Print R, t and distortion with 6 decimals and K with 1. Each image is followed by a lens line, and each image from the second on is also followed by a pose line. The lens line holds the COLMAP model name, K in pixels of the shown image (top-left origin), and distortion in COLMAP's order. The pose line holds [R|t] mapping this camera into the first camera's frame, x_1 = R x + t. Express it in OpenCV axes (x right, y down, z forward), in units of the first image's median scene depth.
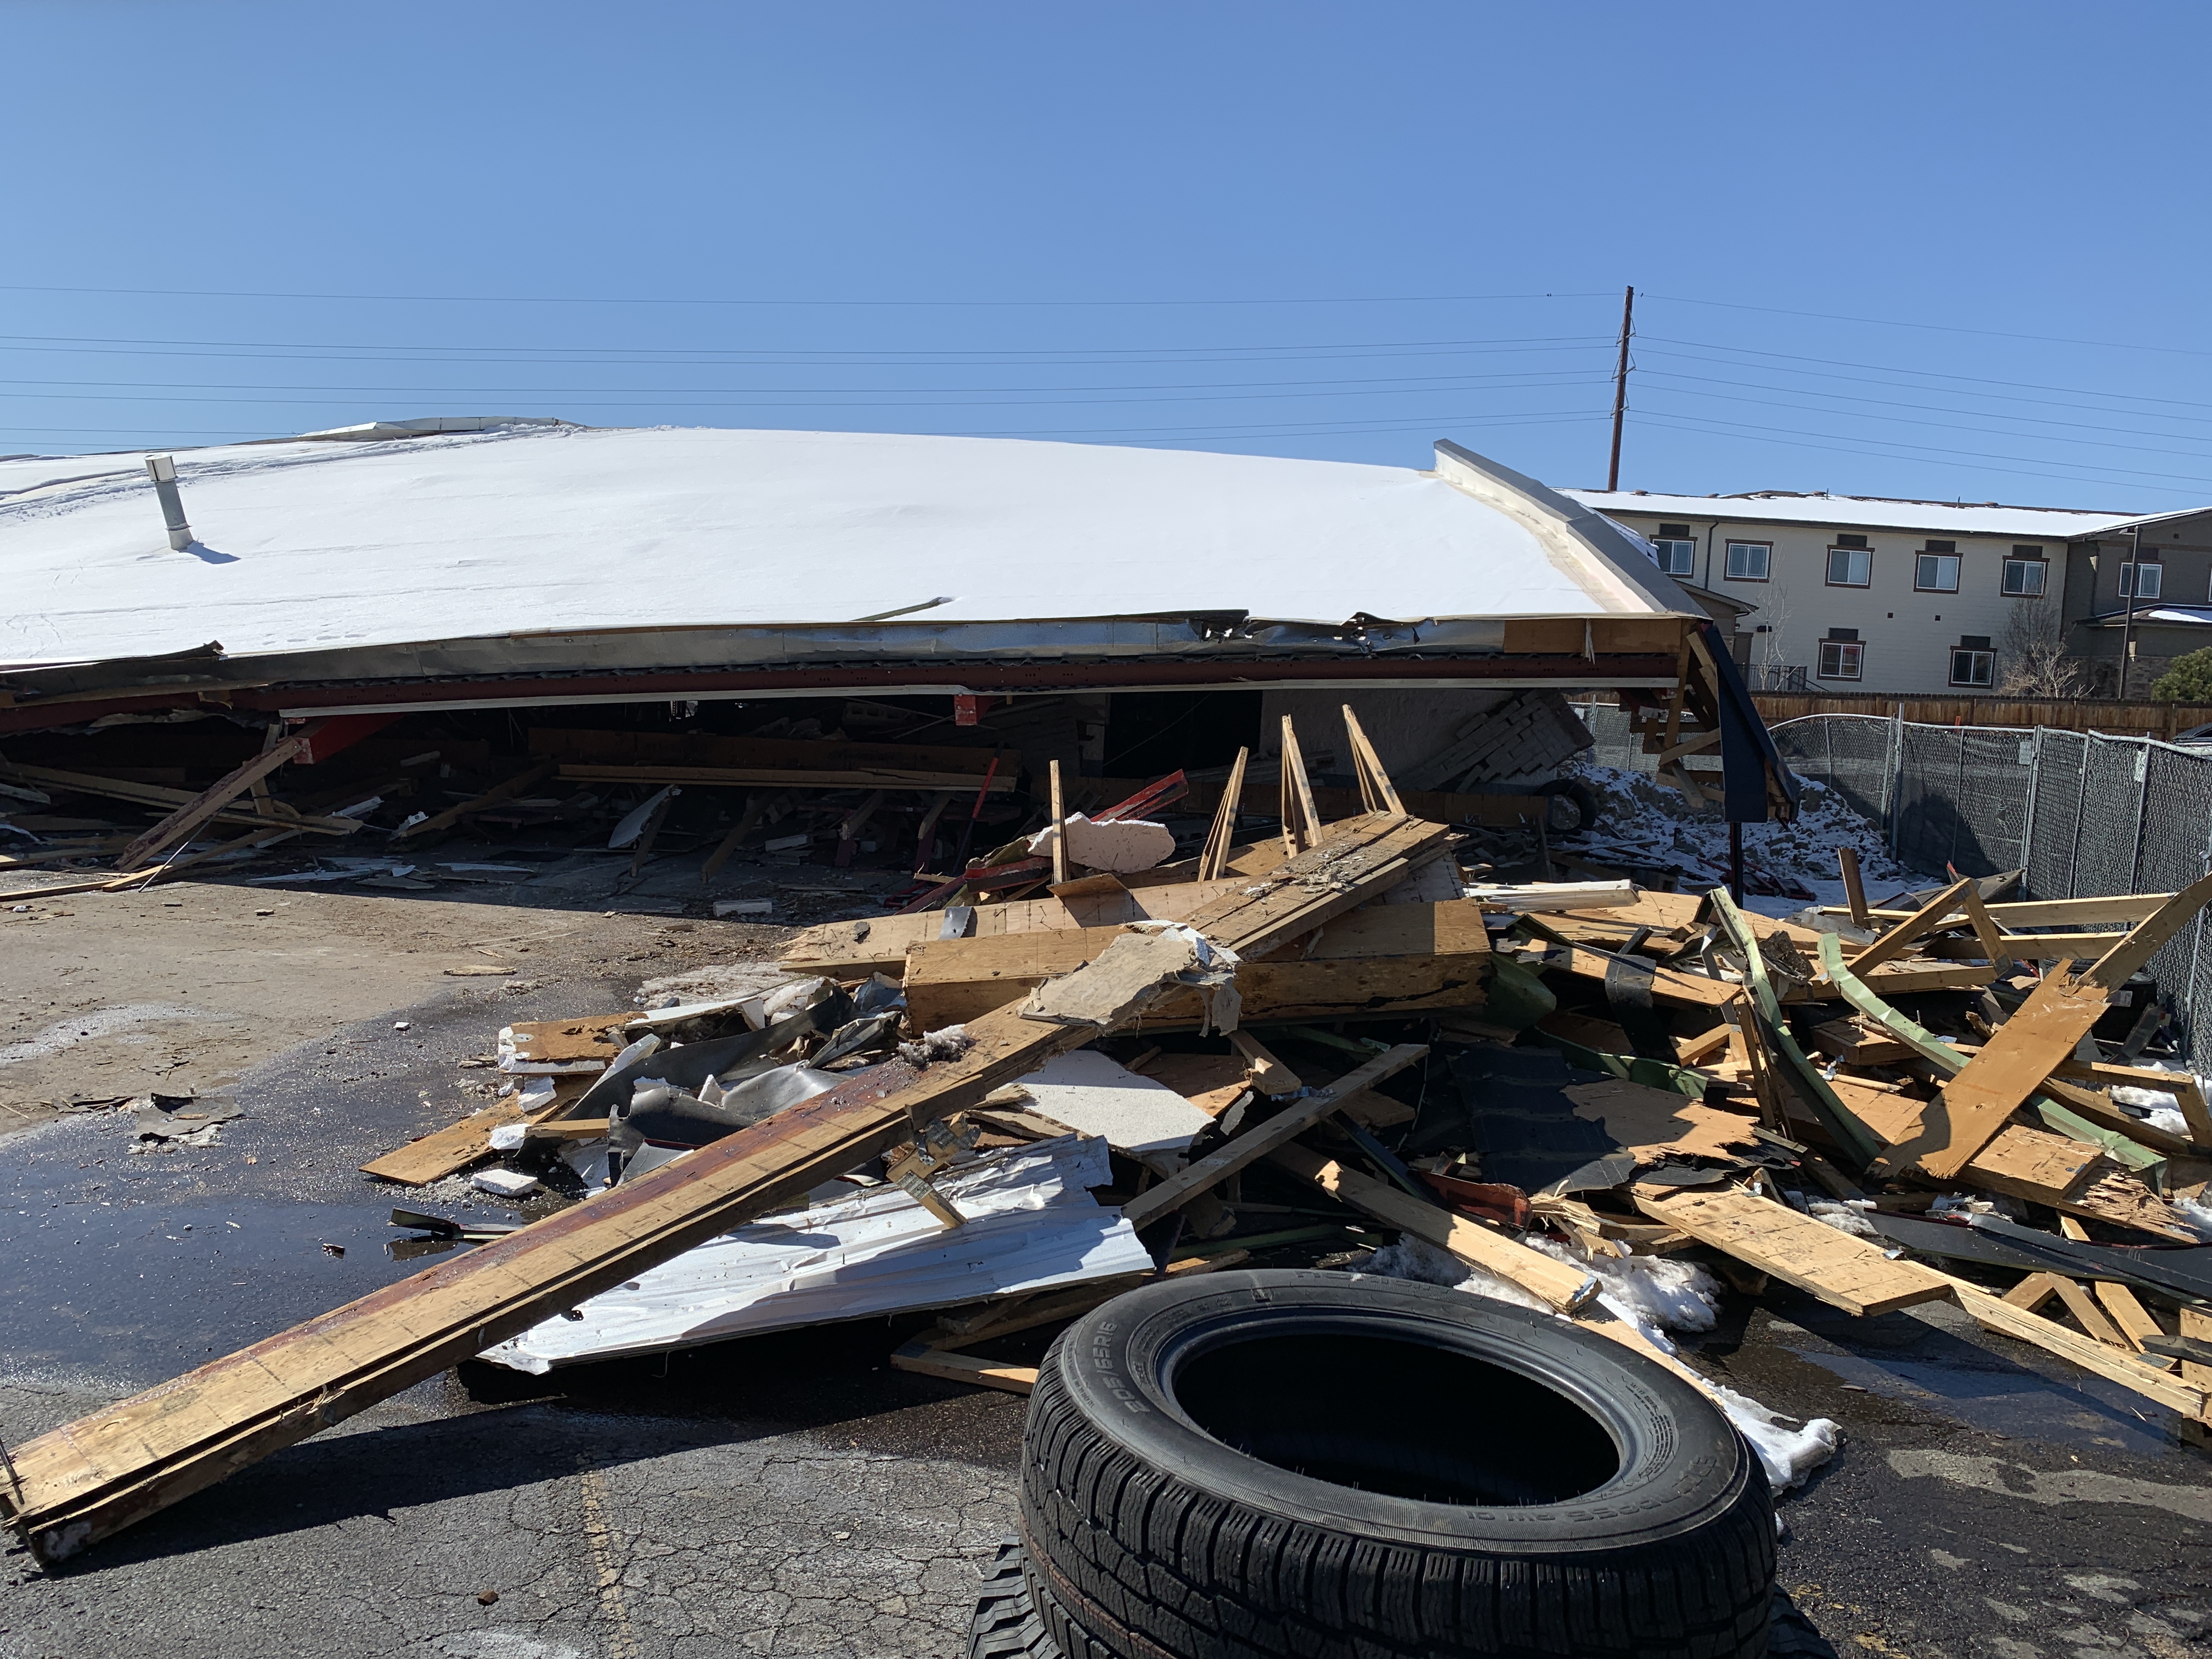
lens RADIAL K [[1691.8, 0, 1108.0], [0, 1691.8, 808.5], [0, 0, 1]] dist [0.030167, -0.036002]
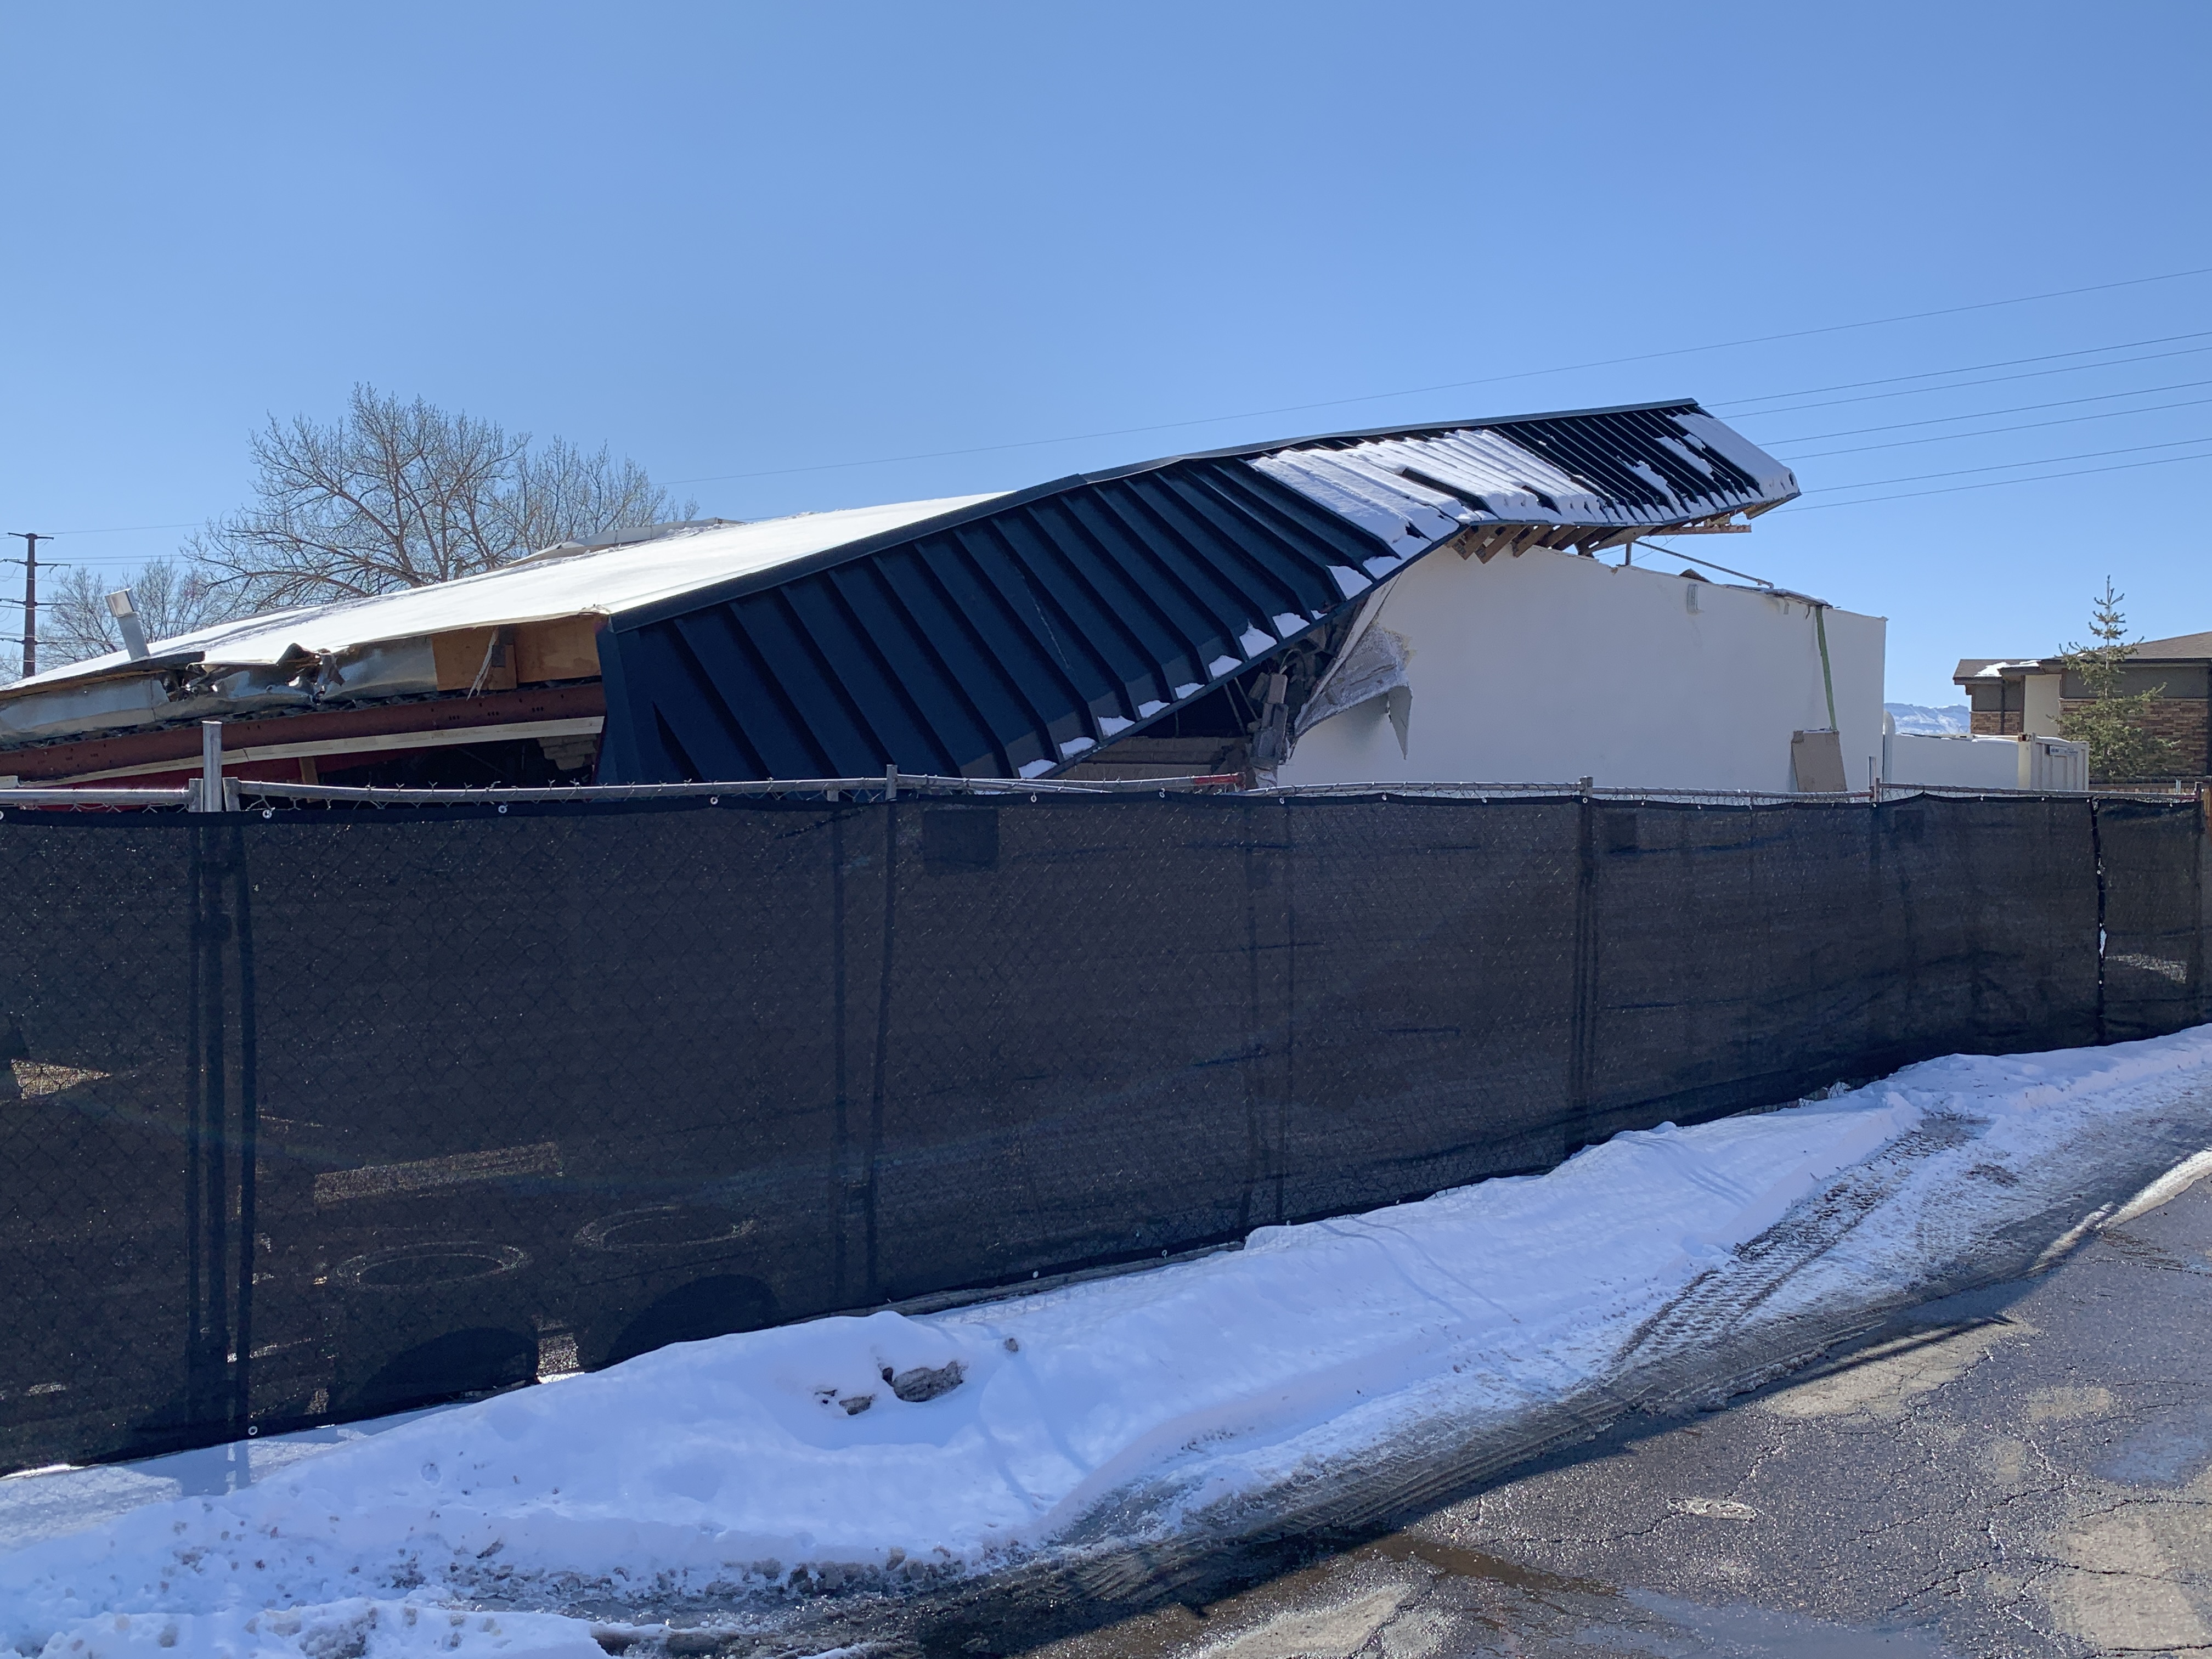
lens RADIAL K [[1958.7, 0, 1095.6], [0, 1958.7, 819.7], [0, 0, 1]] dist [0.083691, -0.157548]
pose [[0.849449, -0.028115, -0.526921, 0.828244], [-0.012423, 0.997237, -0.073238, 0.006686], [0.527524, 0.068757, 0.846753, 0.505863]]
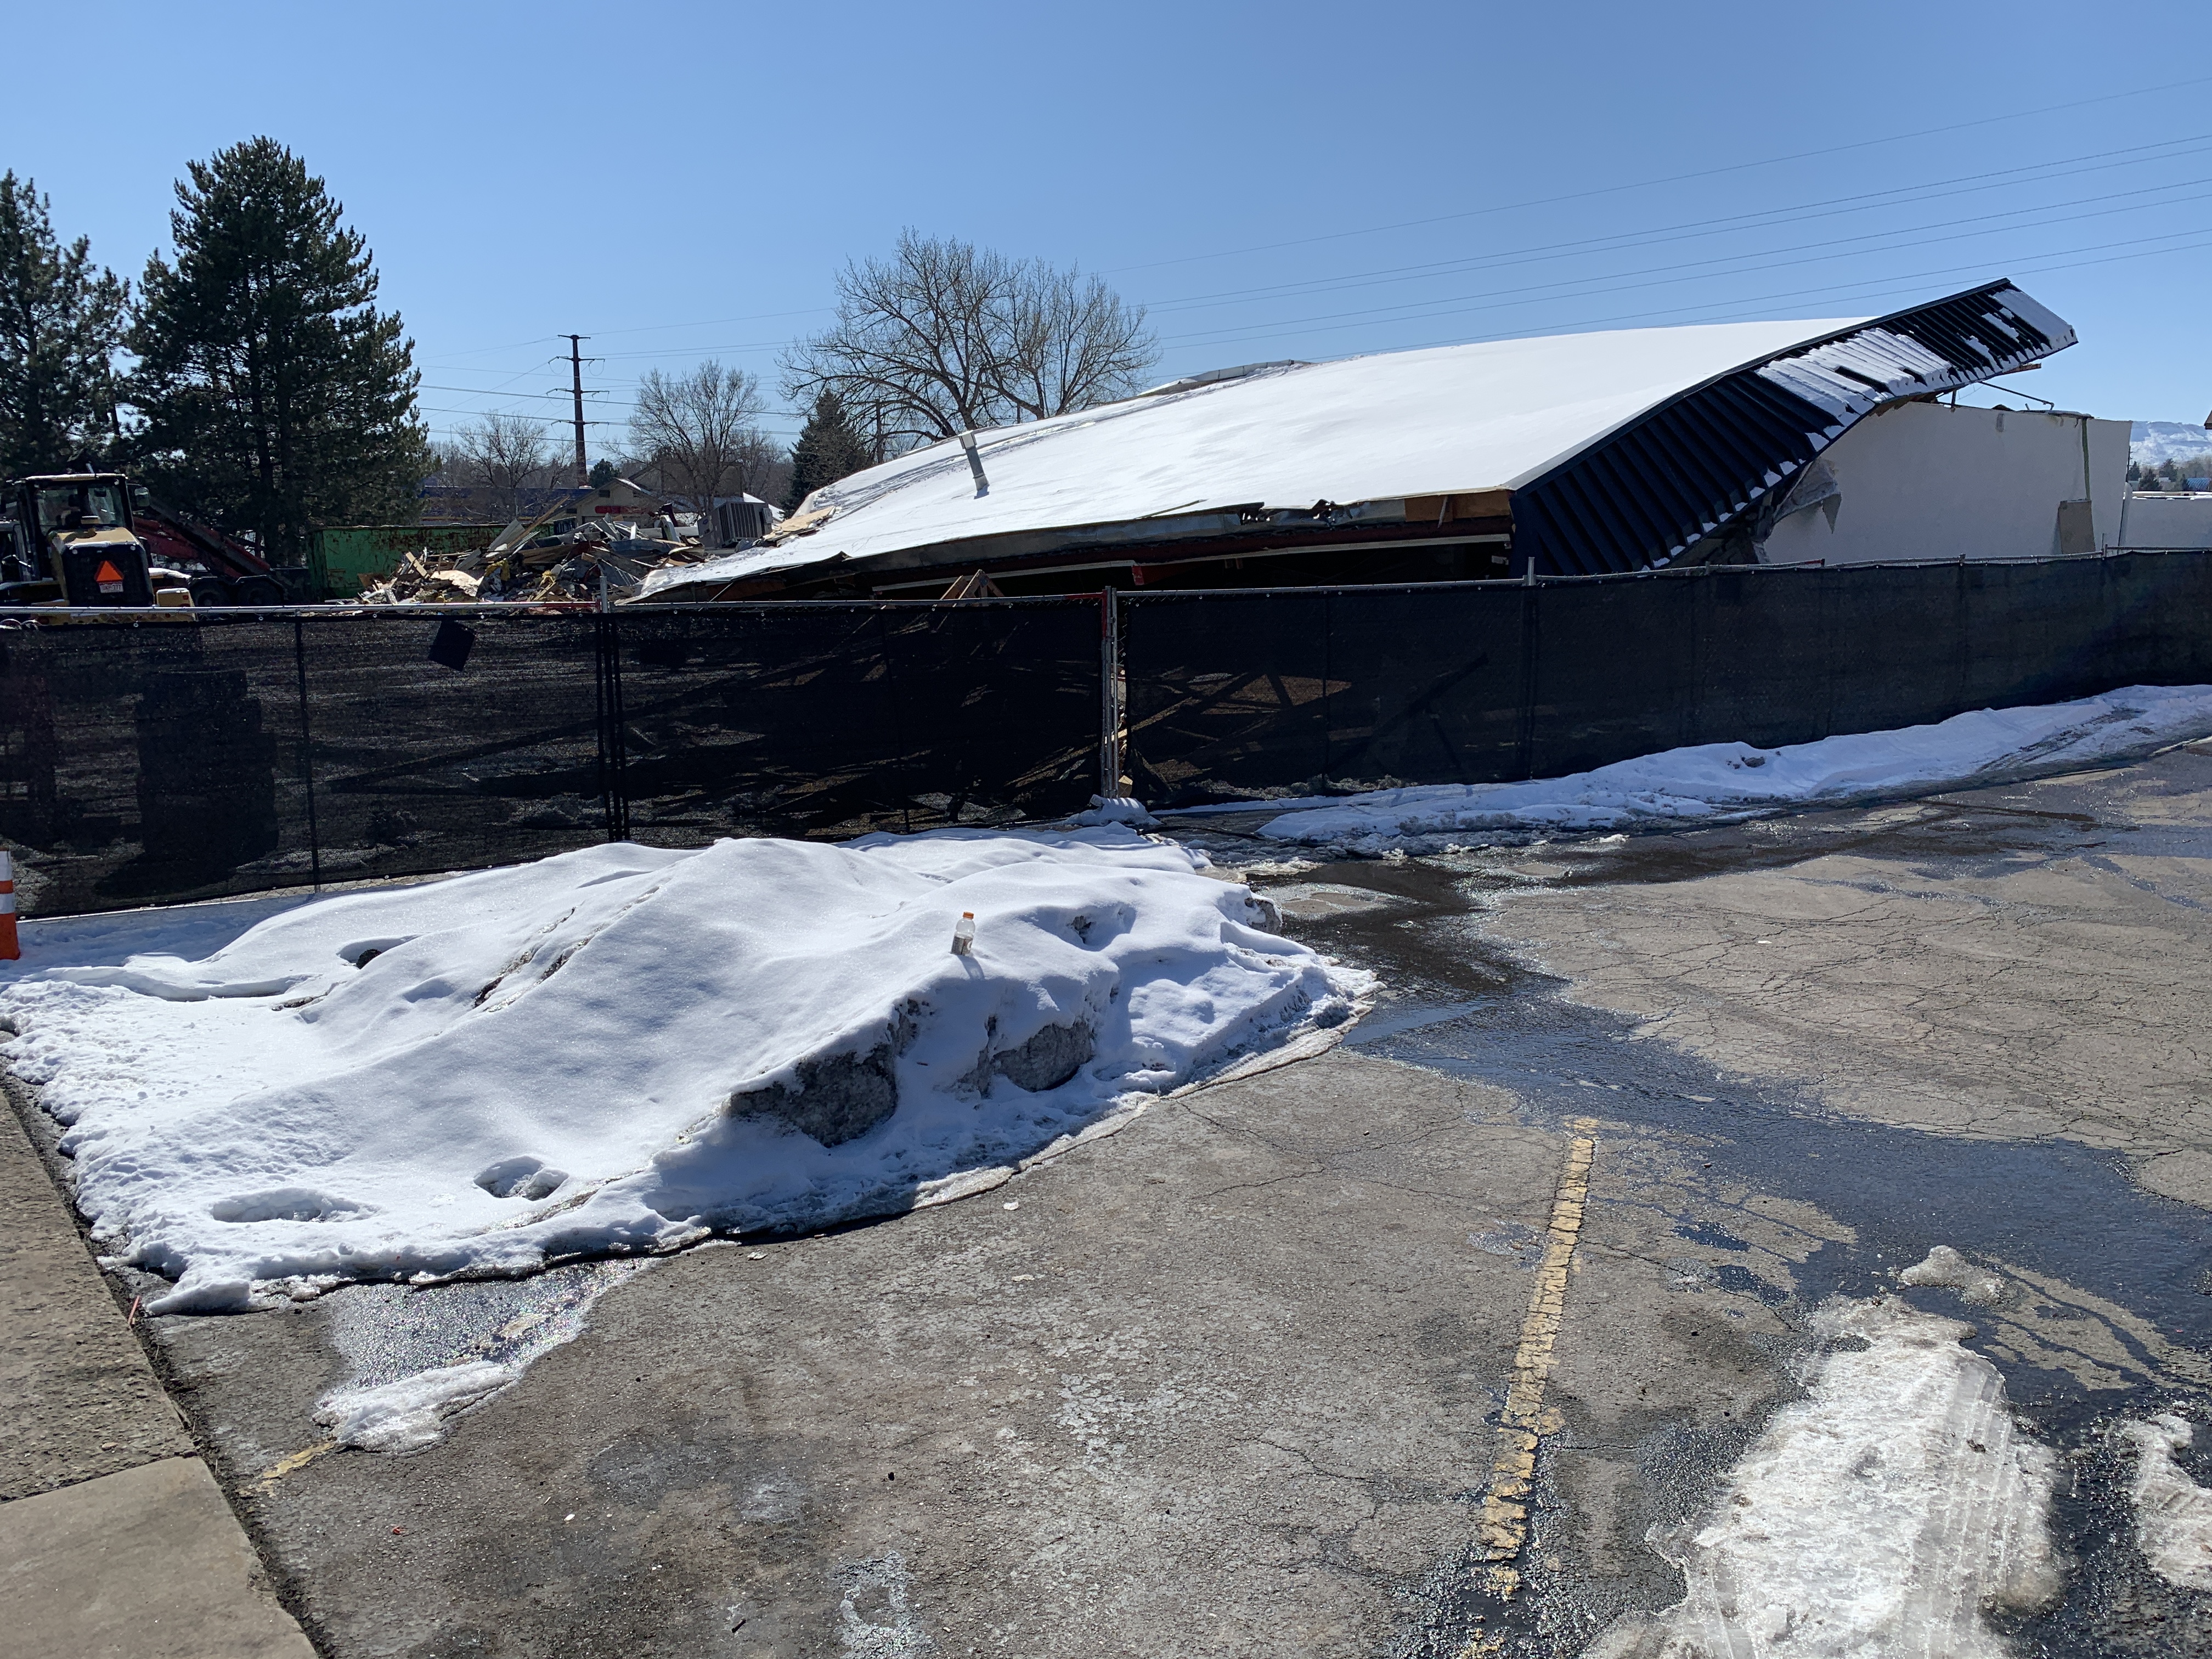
lens RADIAL K [[1691.8, 0, 1118.1], [0, 1691.8, 837.0], [0, 0, 1]] dist [0.030167, -0.036002]
pose [[0.756879, 0.068490, -0.649957, 0.988019], [-0.007918, 0.995382, 0.095669, 0.037229], [0.653507, -0.067264, 0.753926, -0.250970]]
